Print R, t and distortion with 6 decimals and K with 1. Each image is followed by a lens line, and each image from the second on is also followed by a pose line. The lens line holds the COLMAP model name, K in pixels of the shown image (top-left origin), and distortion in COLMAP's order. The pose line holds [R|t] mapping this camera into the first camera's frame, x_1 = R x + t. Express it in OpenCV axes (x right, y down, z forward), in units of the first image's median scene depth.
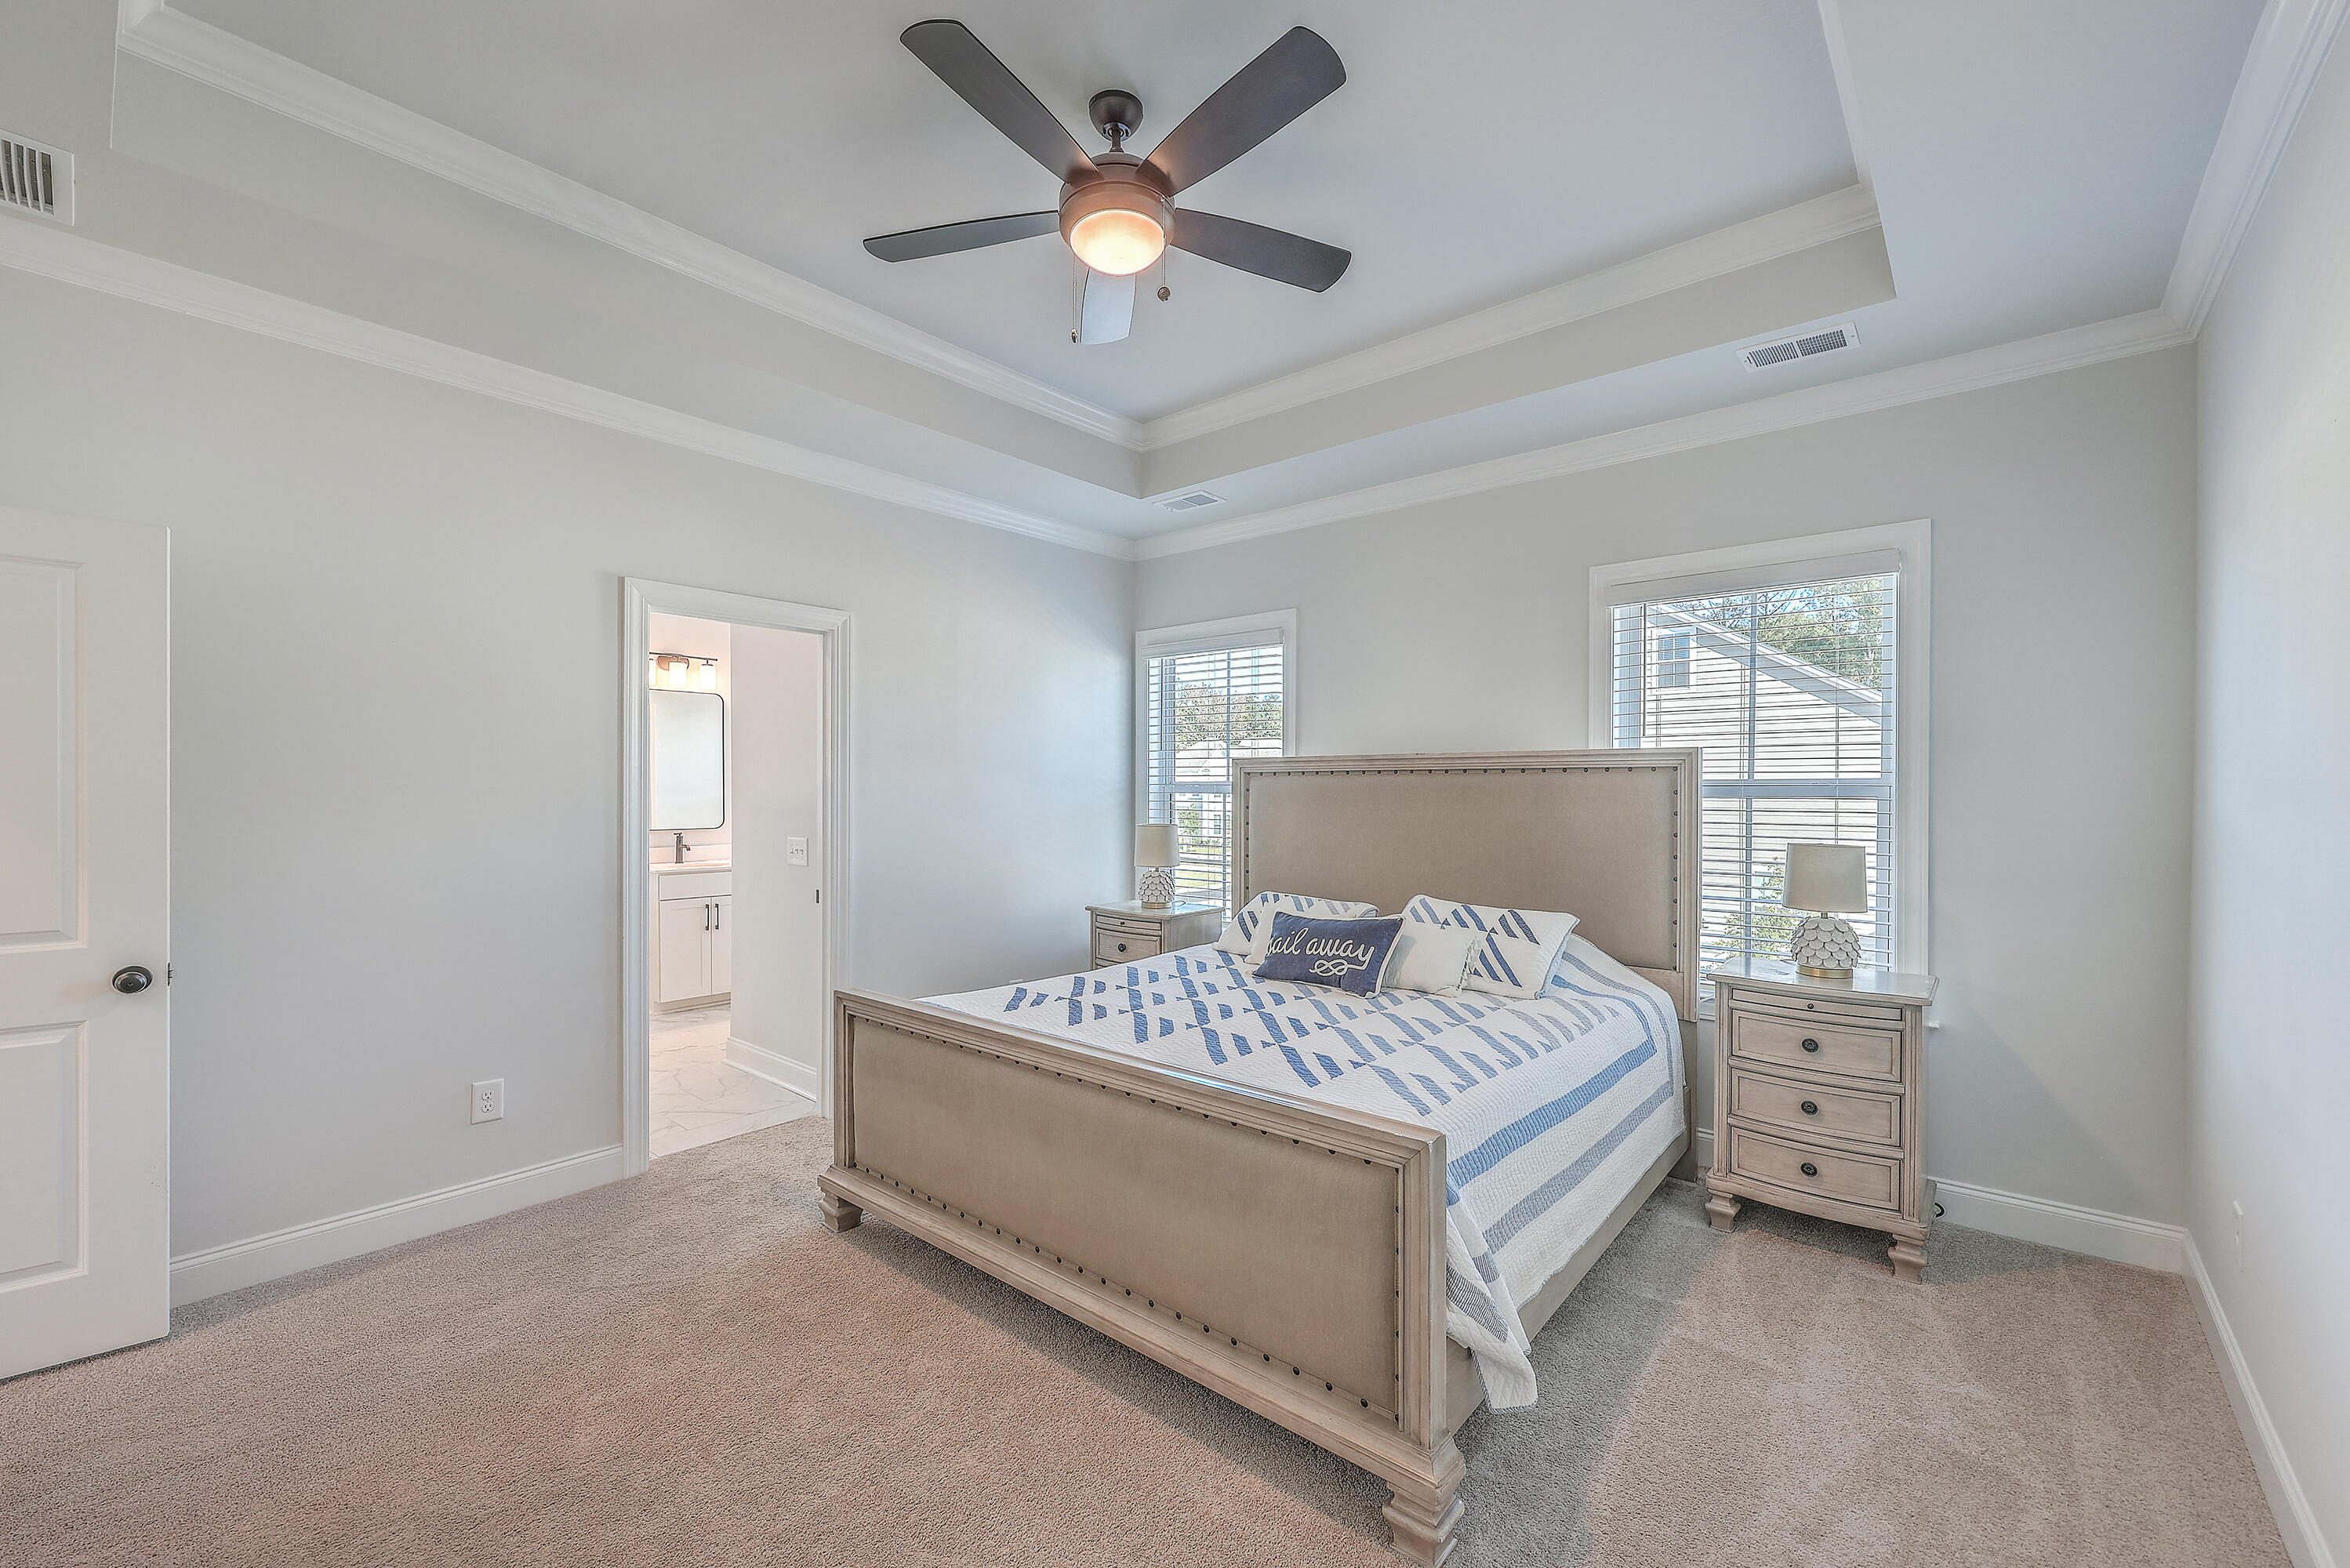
lens RADIAL K [[962.8, 0, 1176.9], [0, 962.8, 791.9], [0, 0, 1]] dist [0.000837, 0.000174]
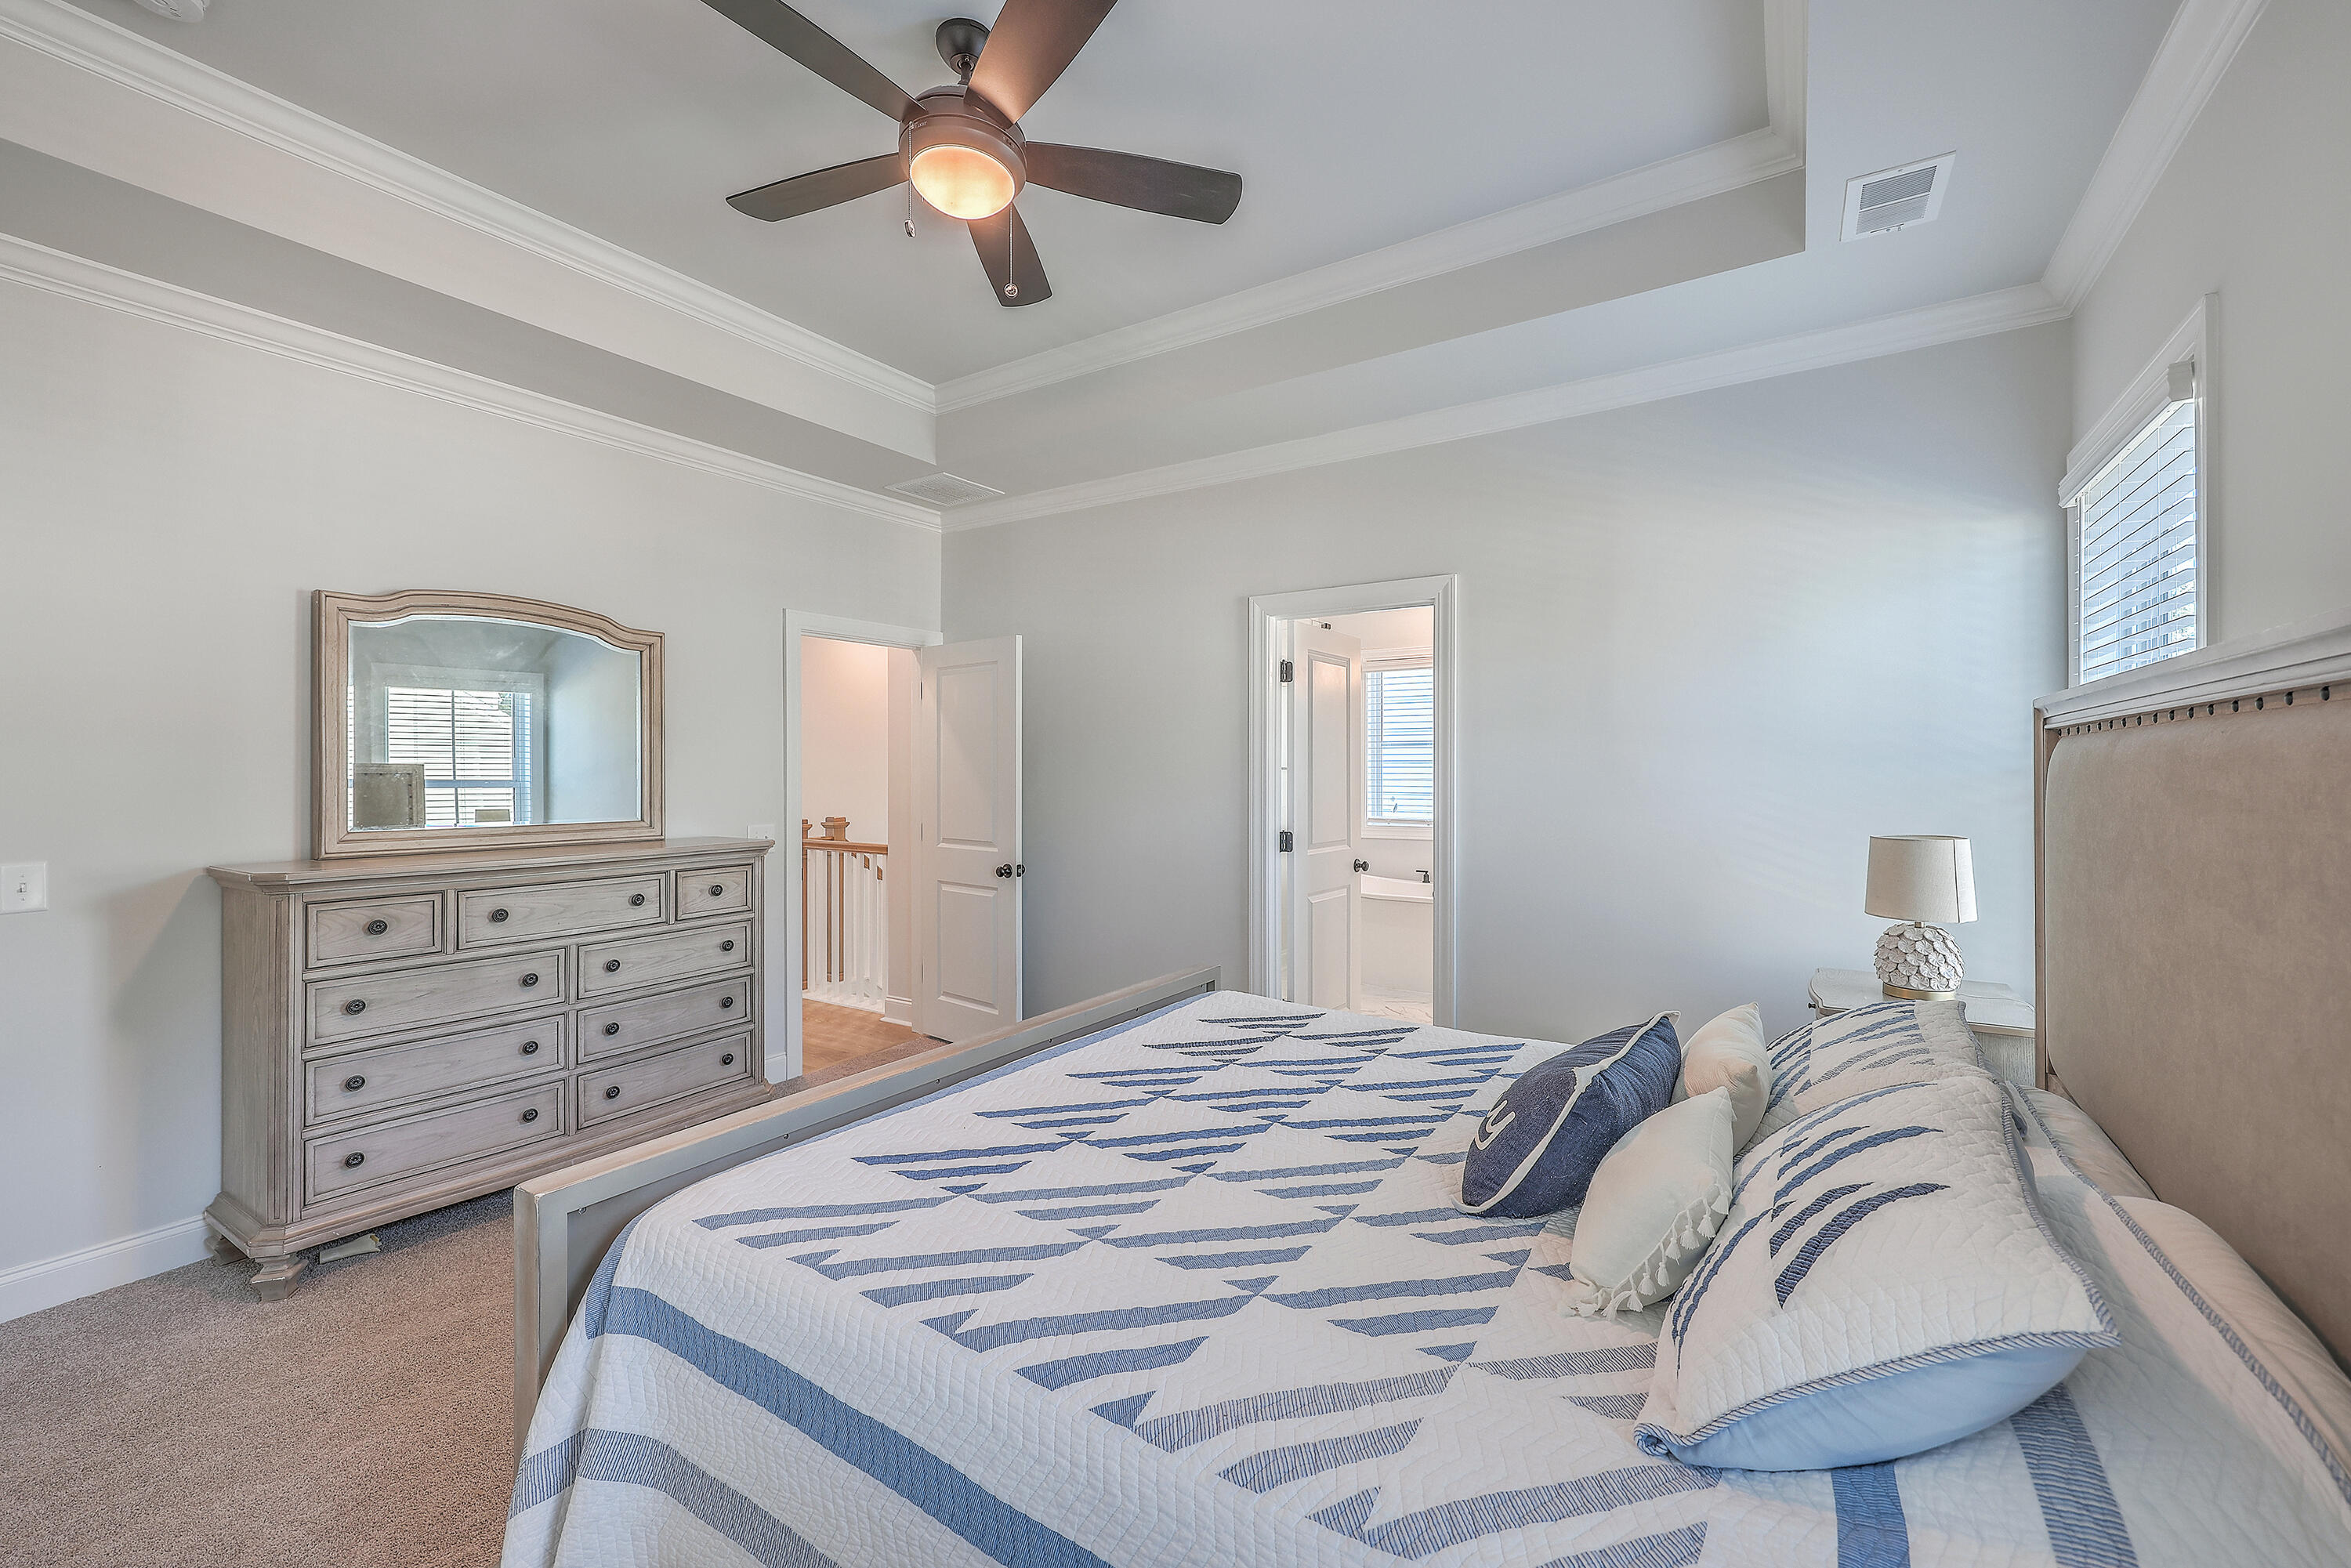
lens RADIAL K [[951.1, 0, 1184.5], [0, 951.1, 774.0], [0, 0, 1]] dist [-0.000376, 0.000486]
pose [[0.144899, 0.002745, -0.989443, 0.843794], [0.002874, 0.999991, 0.003196, -0.005949], [0.989442, -0.003307, 0.144889, 1.039359]]
